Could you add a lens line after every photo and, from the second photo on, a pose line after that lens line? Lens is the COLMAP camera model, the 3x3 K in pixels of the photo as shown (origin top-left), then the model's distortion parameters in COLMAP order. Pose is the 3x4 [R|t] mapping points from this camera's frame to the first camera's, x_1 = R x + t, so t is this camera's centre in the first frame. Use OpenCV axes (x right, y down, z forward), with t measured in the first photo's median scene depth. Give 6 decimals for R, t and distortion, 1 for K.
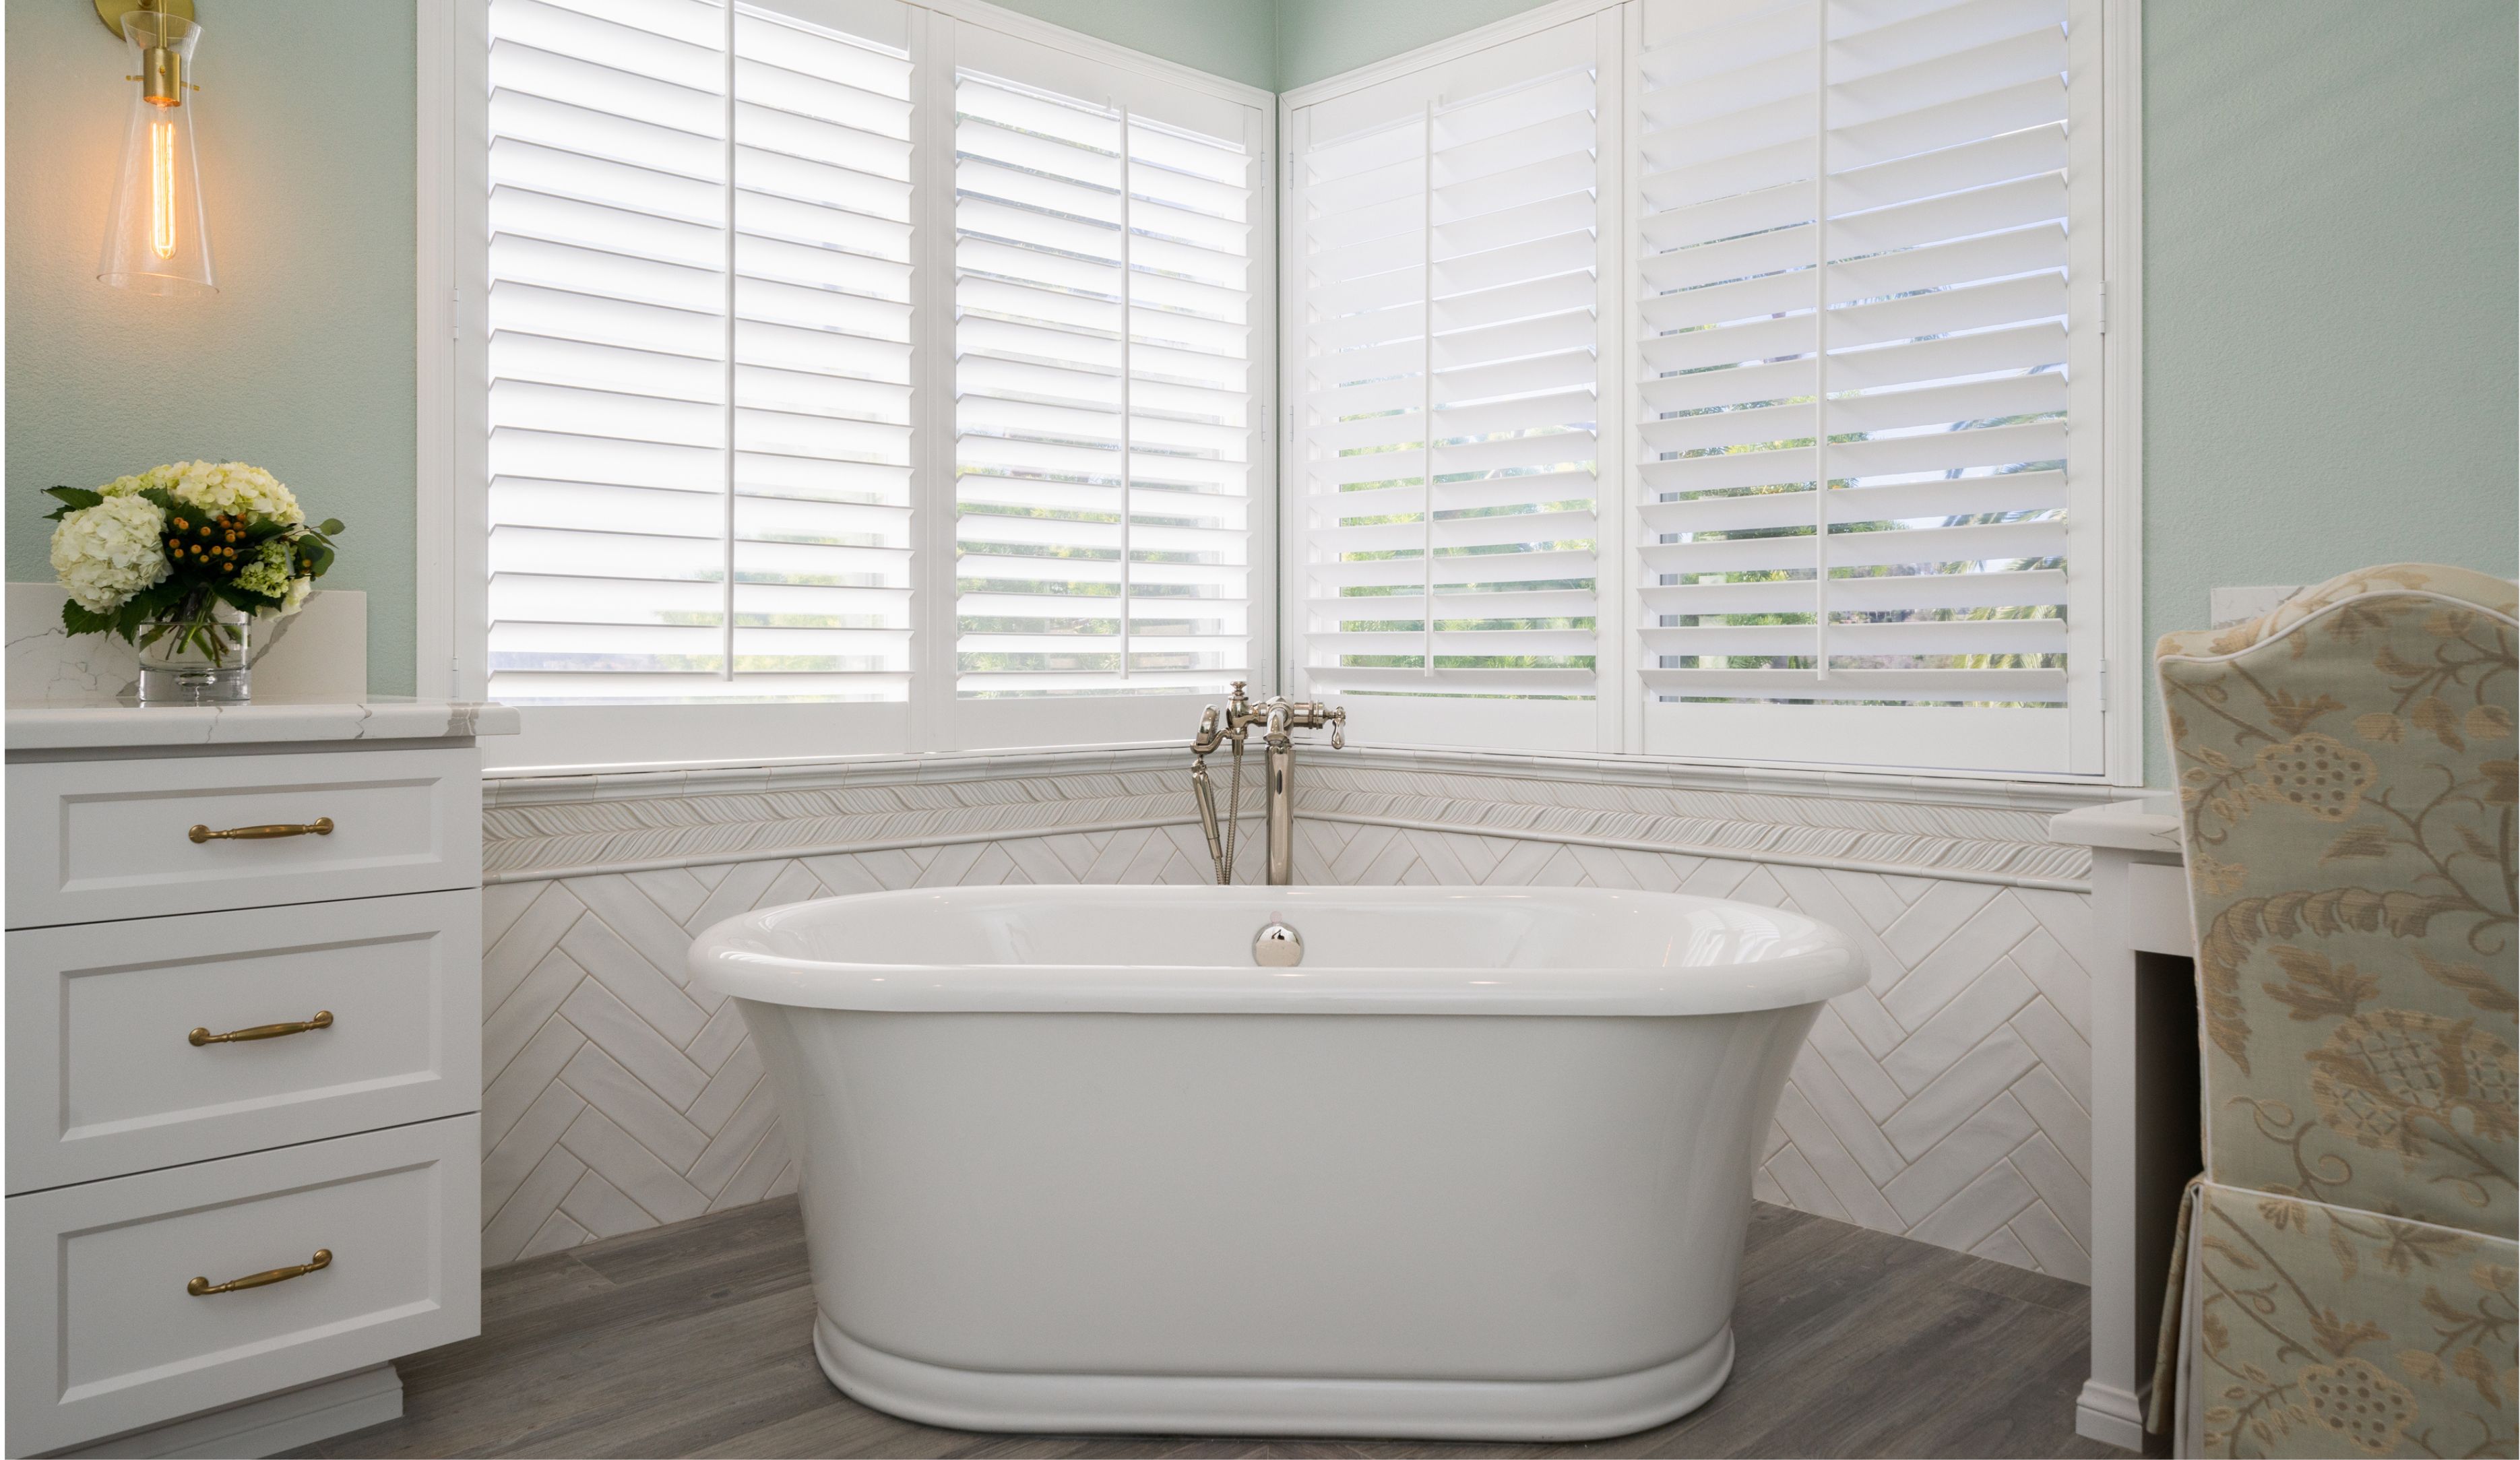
lens RADIAL K [[1679.8, 0, 1262.0], [0, 1679.8, 667.0], [0, 0, 1]] dist [-0.002952, -0.000478]
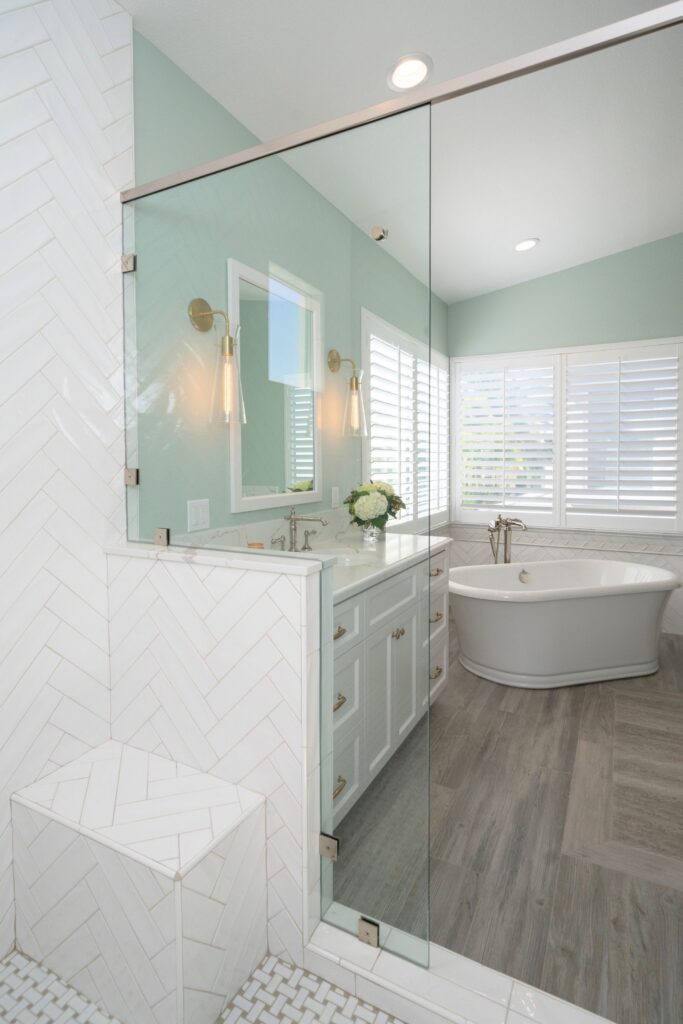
lens RADIAL K [[539.4, 0, 325.8], [0, 539.4, 479.5], [0, 0, 1]] dist [-0.002203, -0.000029]
pose [[0.953486, -0.013767, 0.301123, -1.049814], [0.004018, 0.999448, 0.032972, -0.157433], [-0.301410, -0.030229, 0.953015, -0.201370]]
